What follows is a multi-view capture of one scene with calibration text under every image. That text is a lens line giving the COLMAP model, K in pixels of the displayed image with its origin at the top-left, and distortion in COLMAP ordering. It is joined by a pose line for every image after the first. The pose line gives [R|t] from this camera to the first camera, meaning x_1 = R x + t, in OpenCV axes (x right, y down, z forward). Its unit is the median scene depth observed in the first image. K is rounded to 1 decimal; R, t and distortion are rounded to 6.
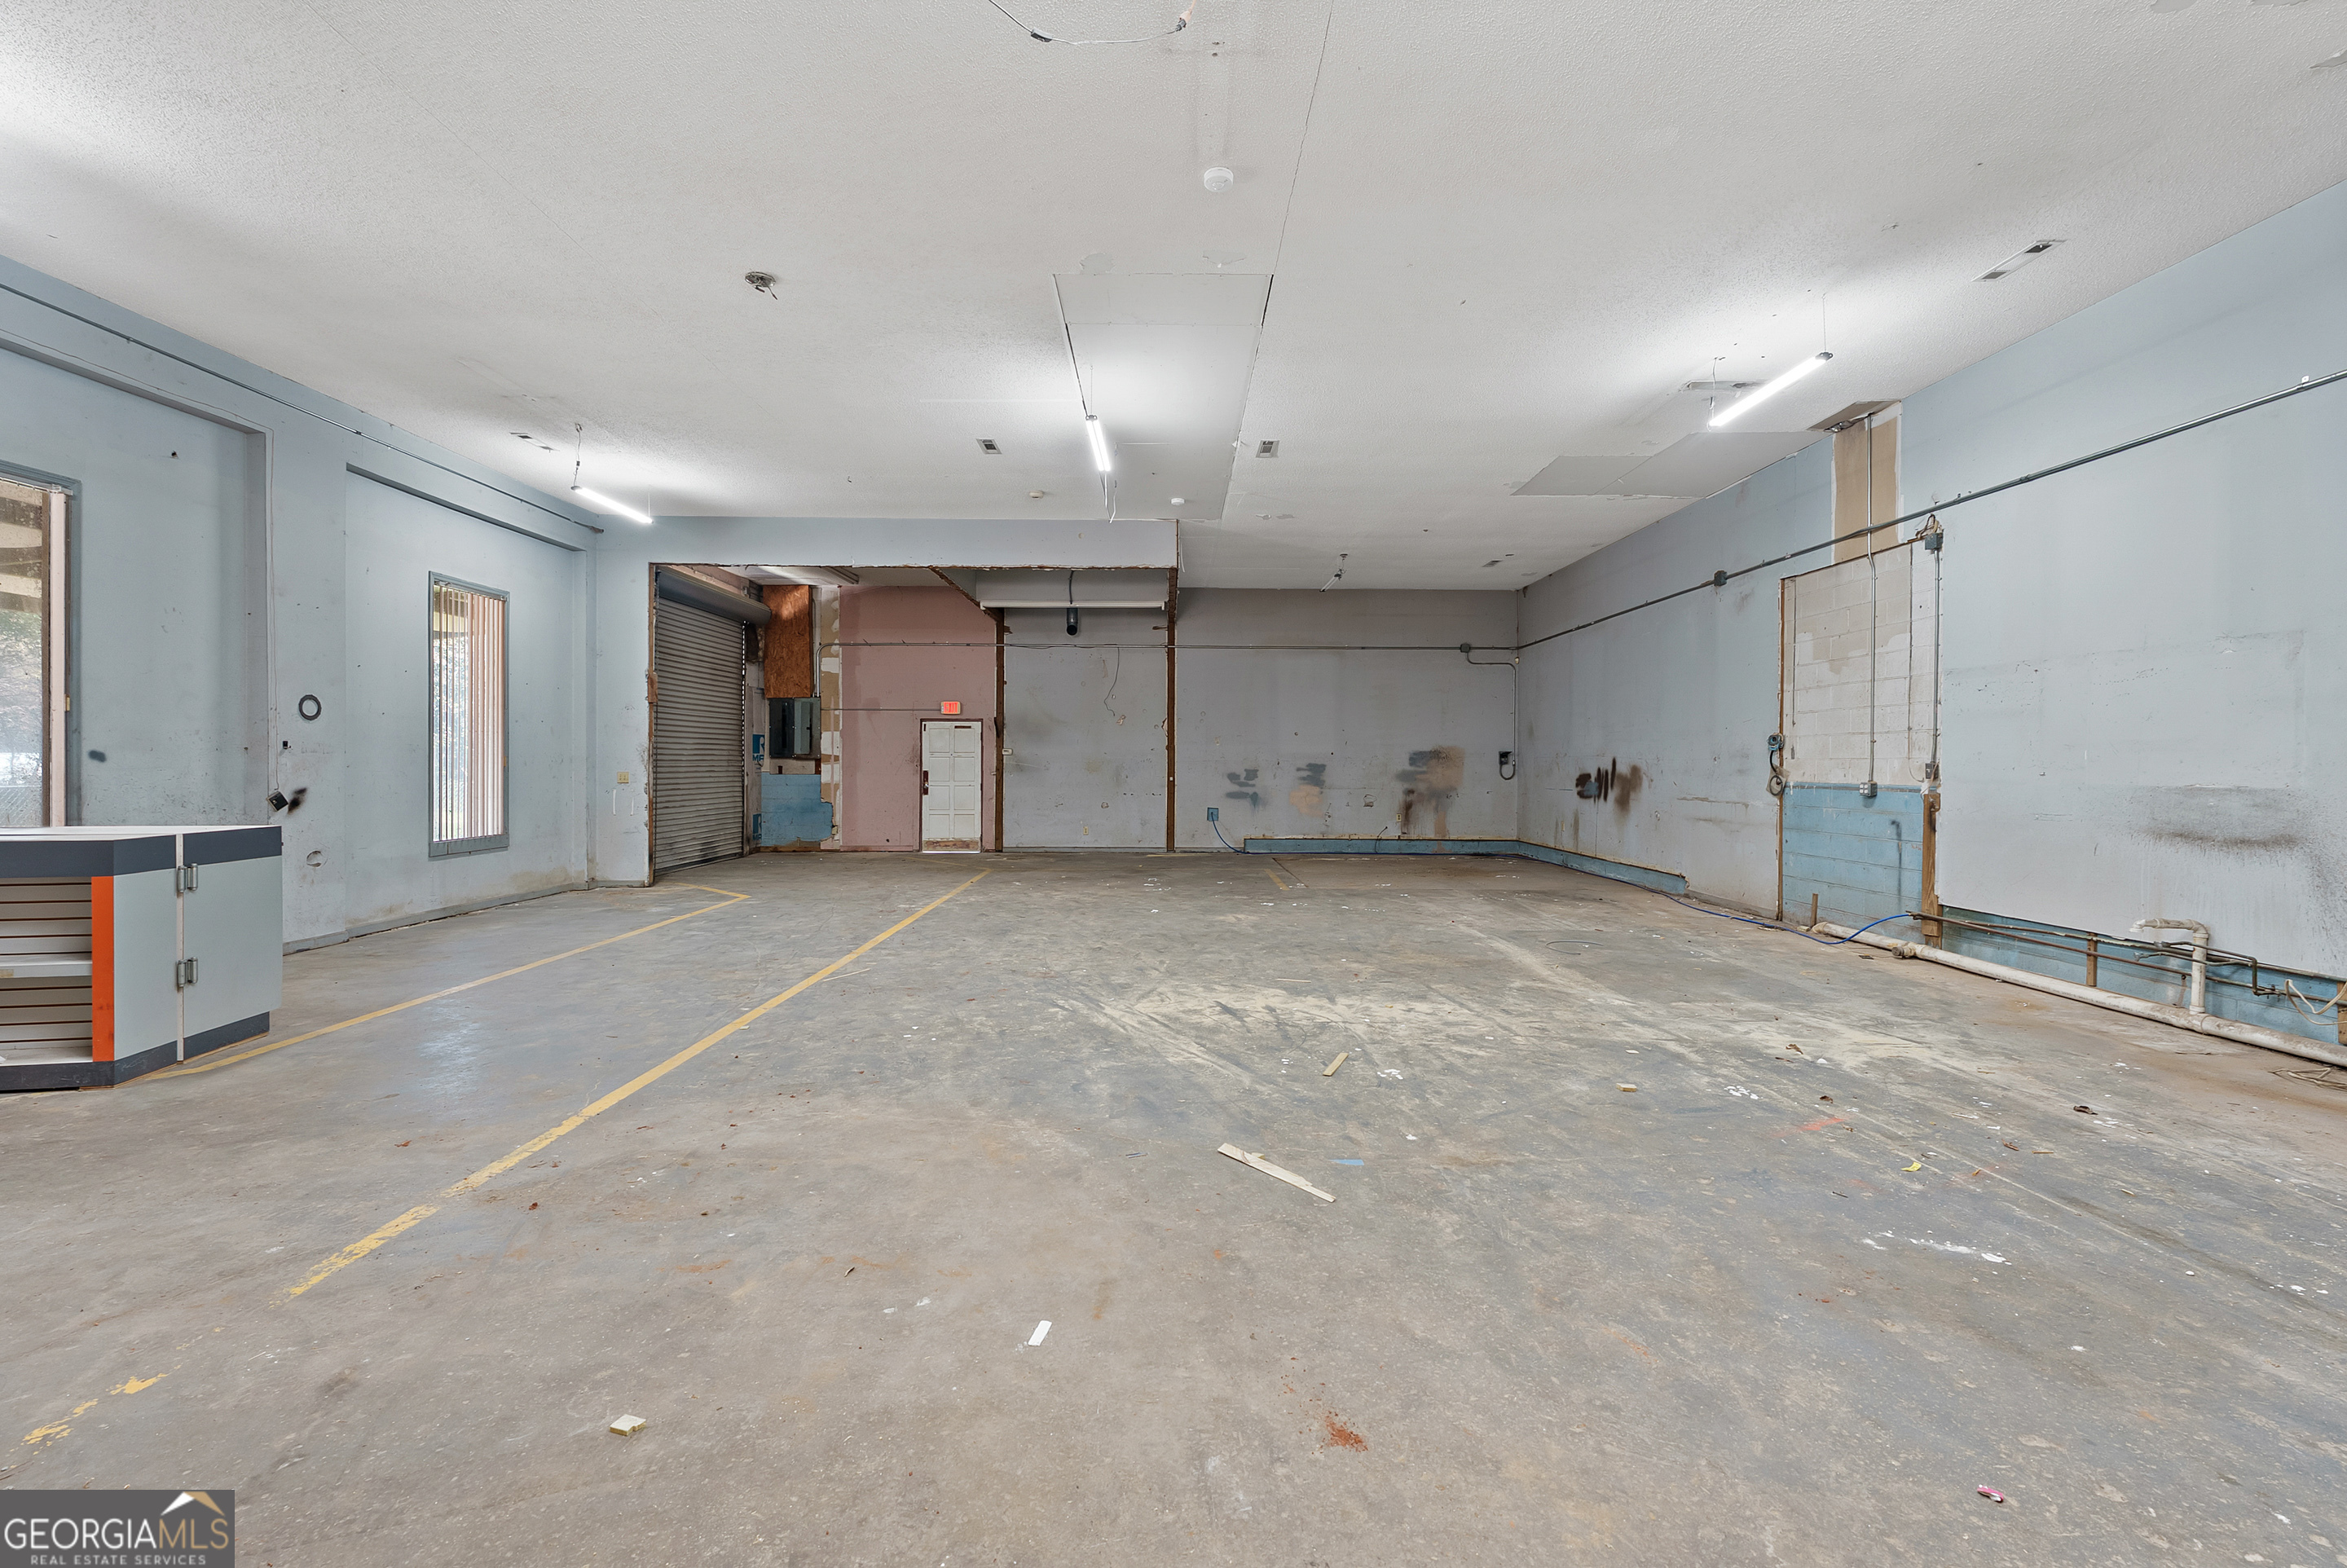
lens RADIAL K [[956.1, 0, 1177.7], [0, 956.1, 771.3], [0, 0, 1]] dist [0.002725, 0.000114]
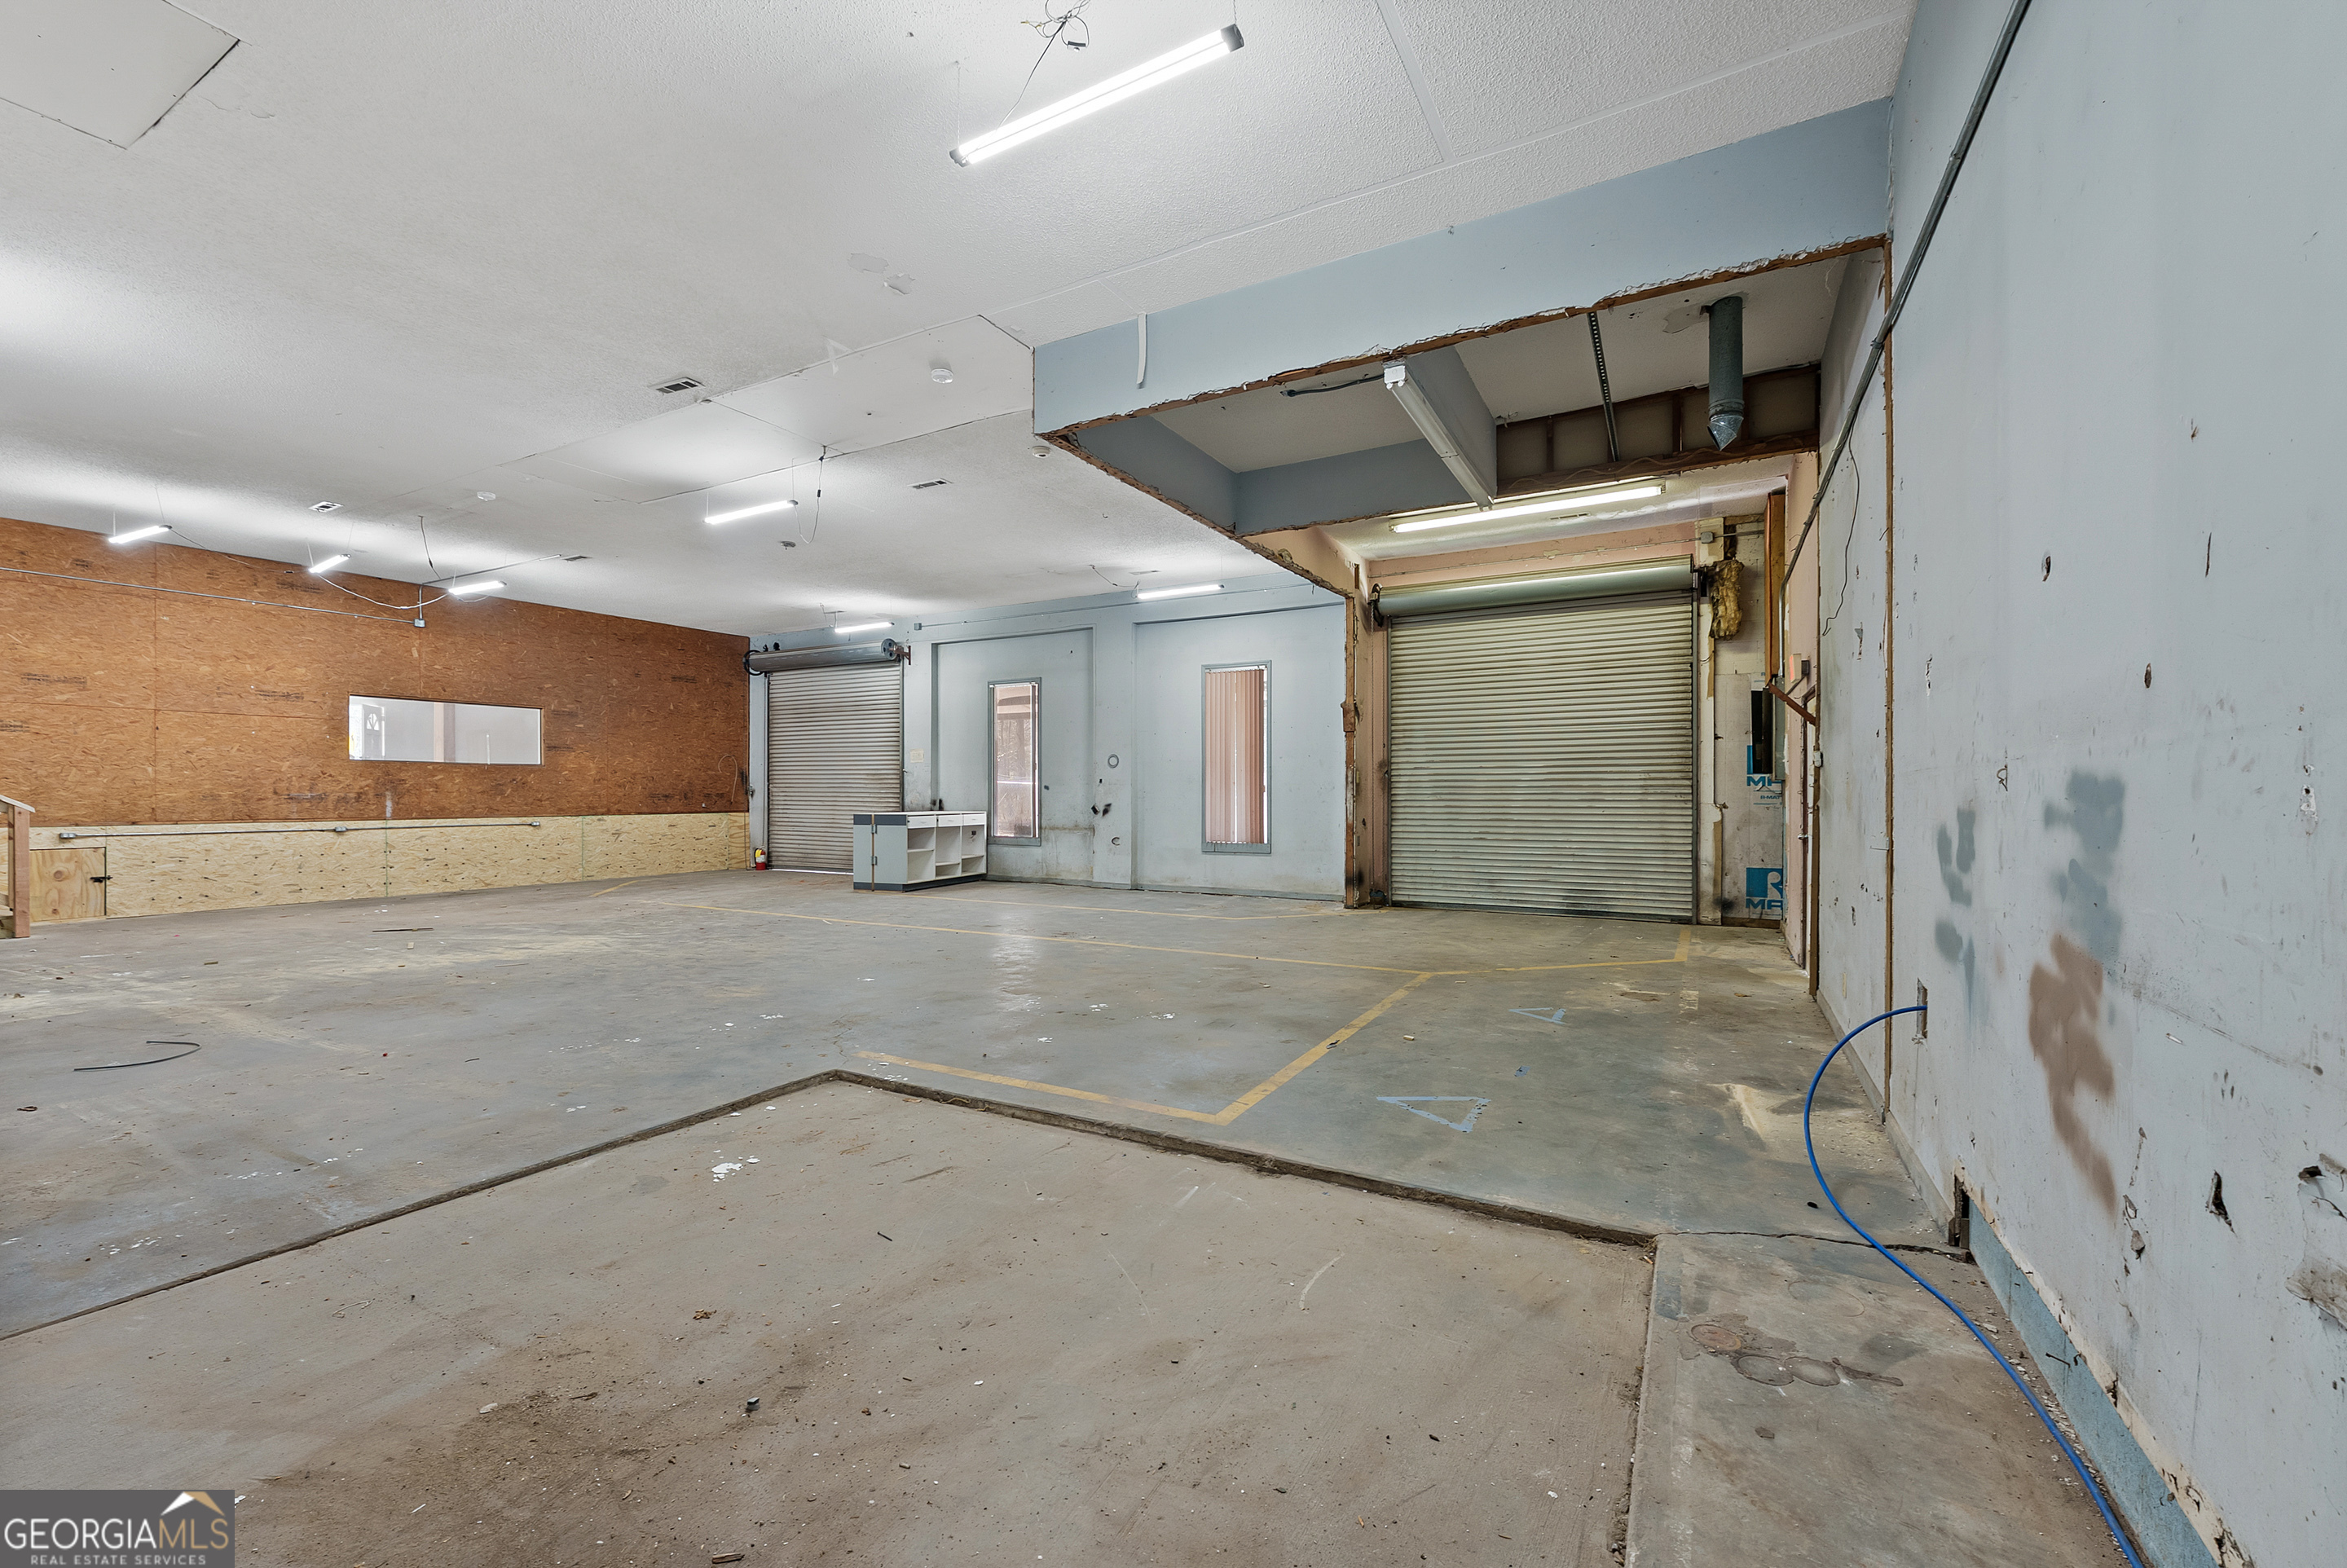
lens RADIAL K [[956.1, 0, 1188.8], [0, 956.1, 791.7], [0, 0, 1]] dist [0.002725, 0.000114]
pose [[-0.491799, -0.002152, -0.870706, 0.663249], [-0.008028, 0.999966, 0.002063, -0.011076], [0.870672, 0.008004, -0.491799, 2.059673]]
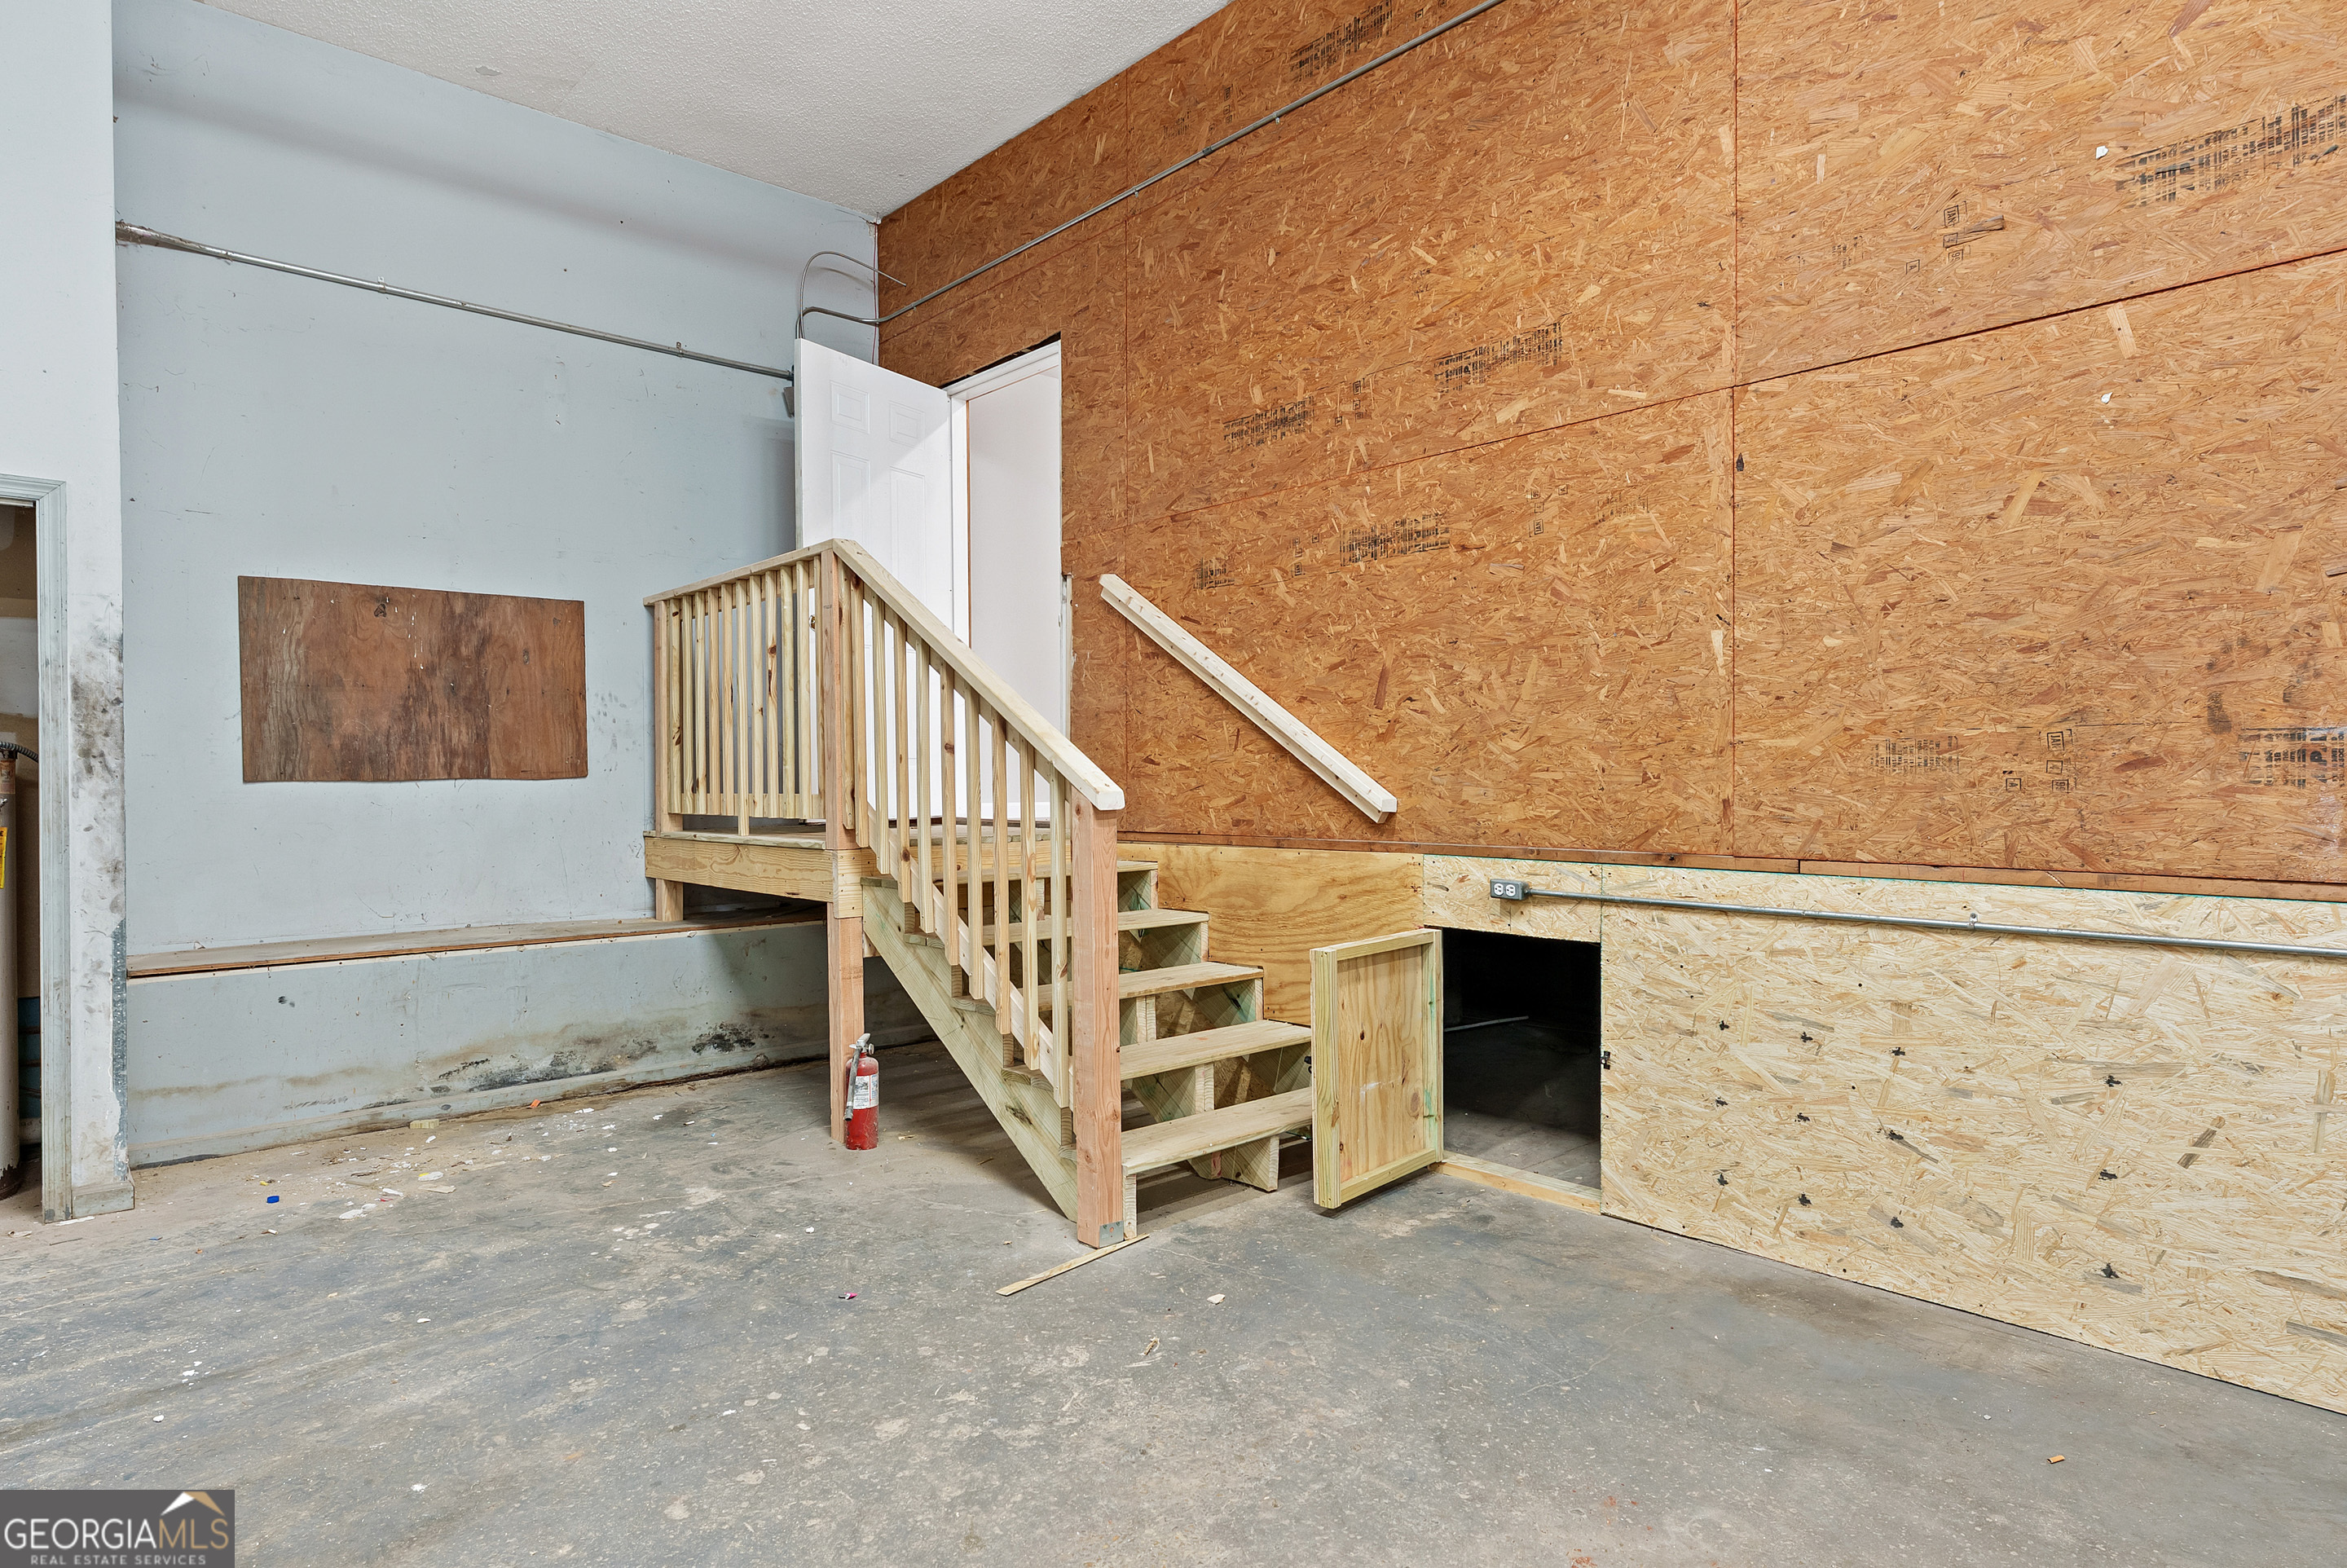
lens RADIAL K [[1298.7, 0, 1175.0], [0, 1298.7, 783.9], [0, 0, 1]] dist [0.000288, 0.000055]
pose [[-0.659384, -0.008041, 0.751764, -0.068730], [0.010498, 0.999747, 0.019901, 0.012661], [-0.751733, 0.021015, -0.659132, 0.402198]]
